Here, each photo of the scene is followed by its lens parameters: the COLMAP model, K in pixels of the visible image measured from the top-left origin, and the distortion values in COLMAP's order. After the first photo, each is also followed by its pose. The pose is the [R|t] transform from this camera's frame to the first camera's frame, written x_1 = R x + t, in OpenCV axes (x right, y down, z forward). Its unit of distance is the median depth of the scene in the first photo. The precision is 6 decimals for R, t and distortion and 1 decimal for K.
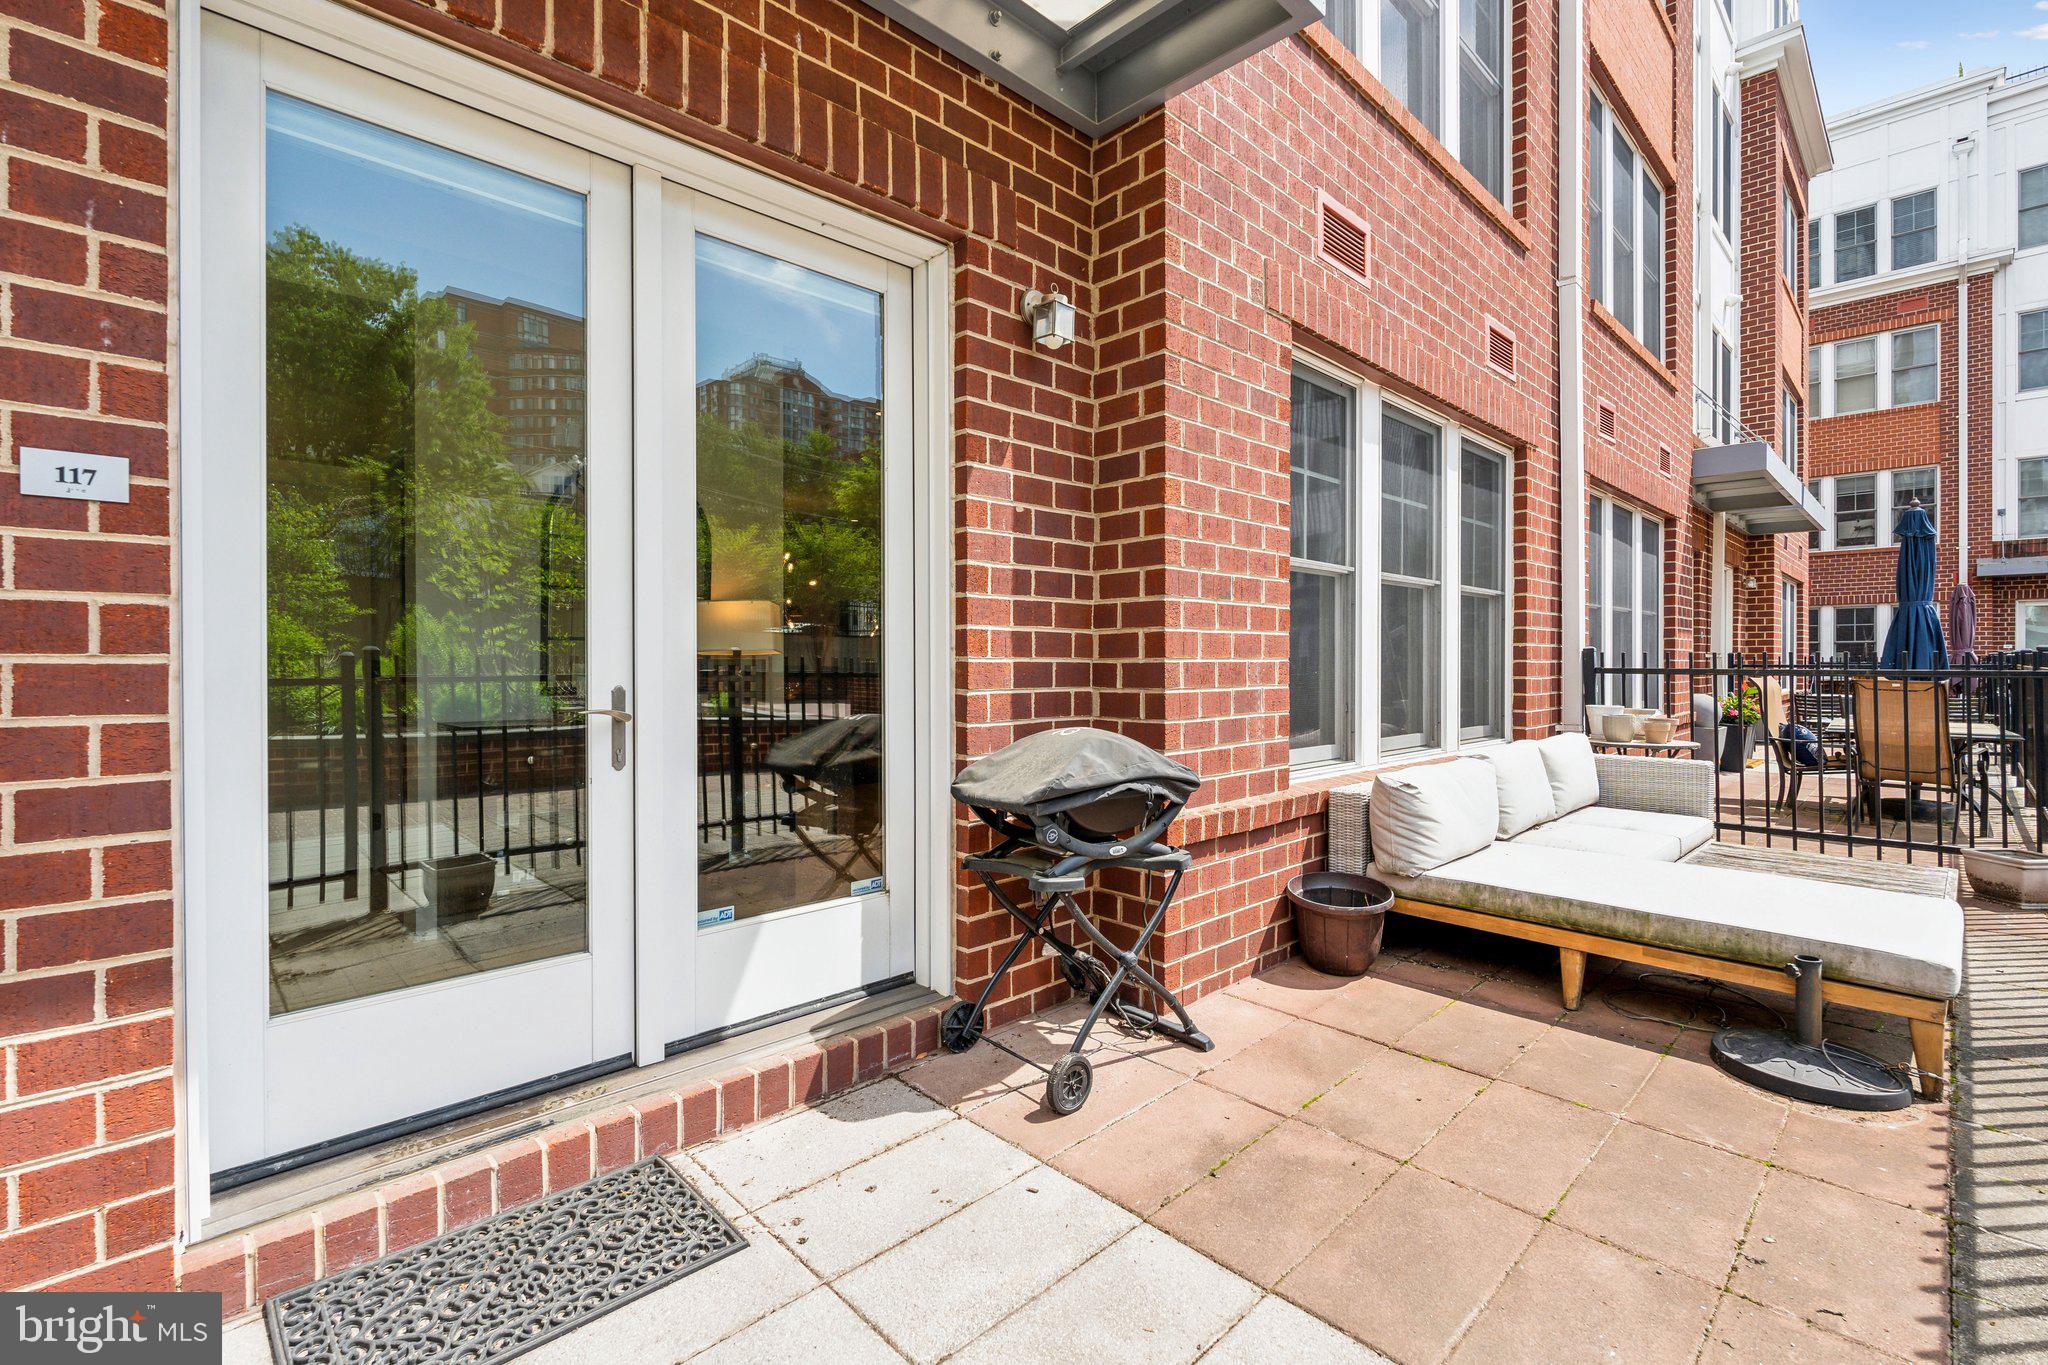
lens RADIAL K [[932.3, 0, 1026.8], [0, 932.3, 672.1], [0, 0, 1]] dist [-0.004538, 0.000005]
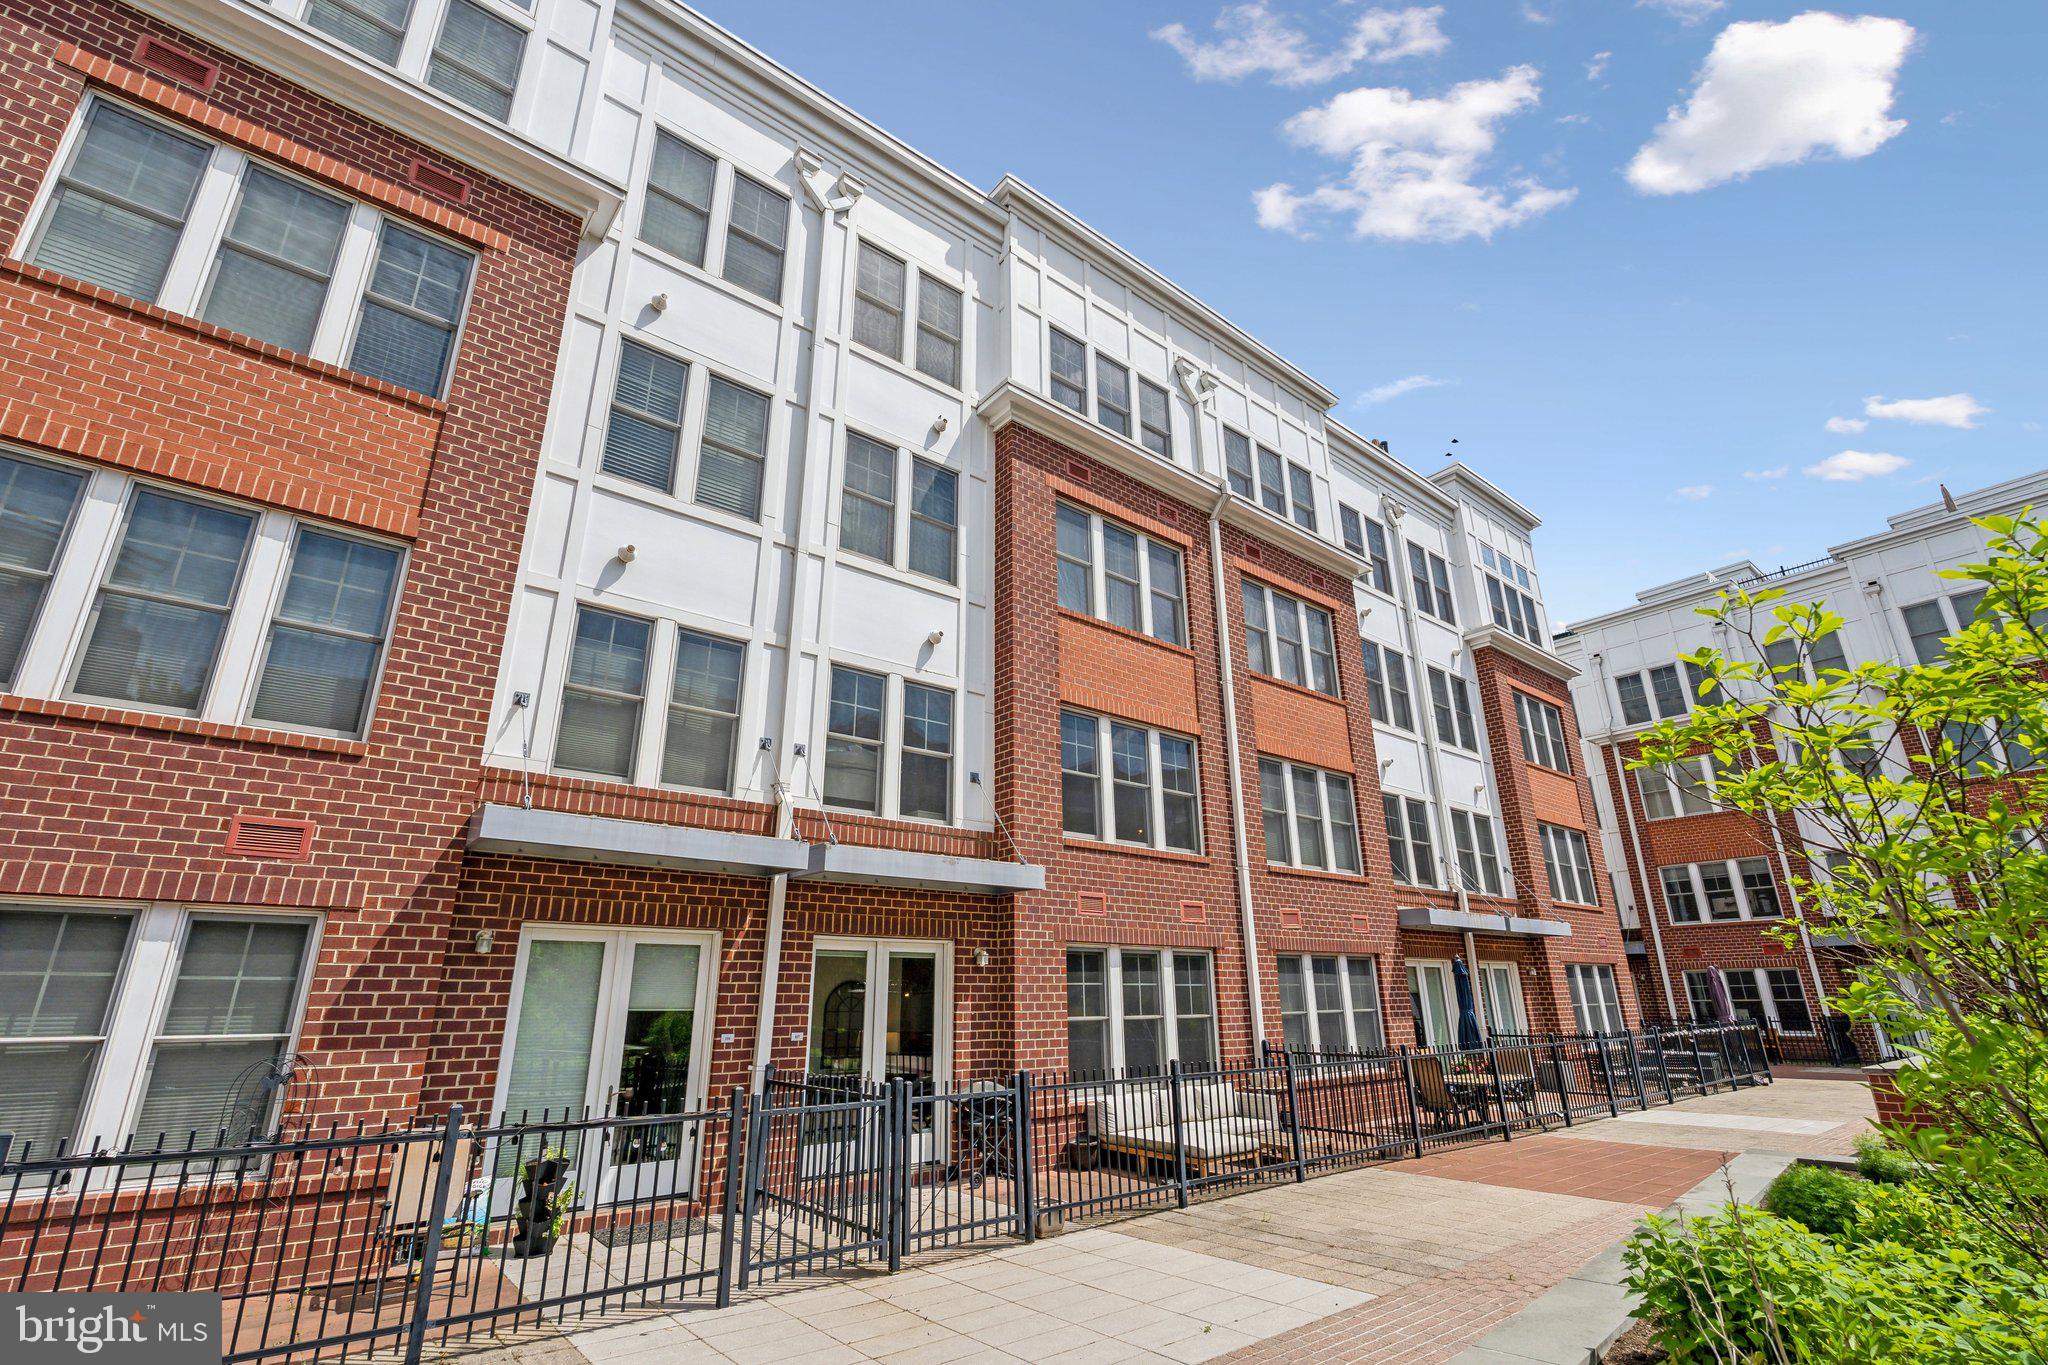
lens RADIAL K [[932.3, 0, 1025.3], [0, 932.3, 677.9], [0, 0, 1]] dist [-0.004538, 0.000005]
pose [[0.995625, -0.039197, -0.084818, 0.529697], [0.008006, 0.940201, -0.340525, -0.165498], [0.093094, 0.338356, 0.936402, -2.662399]]
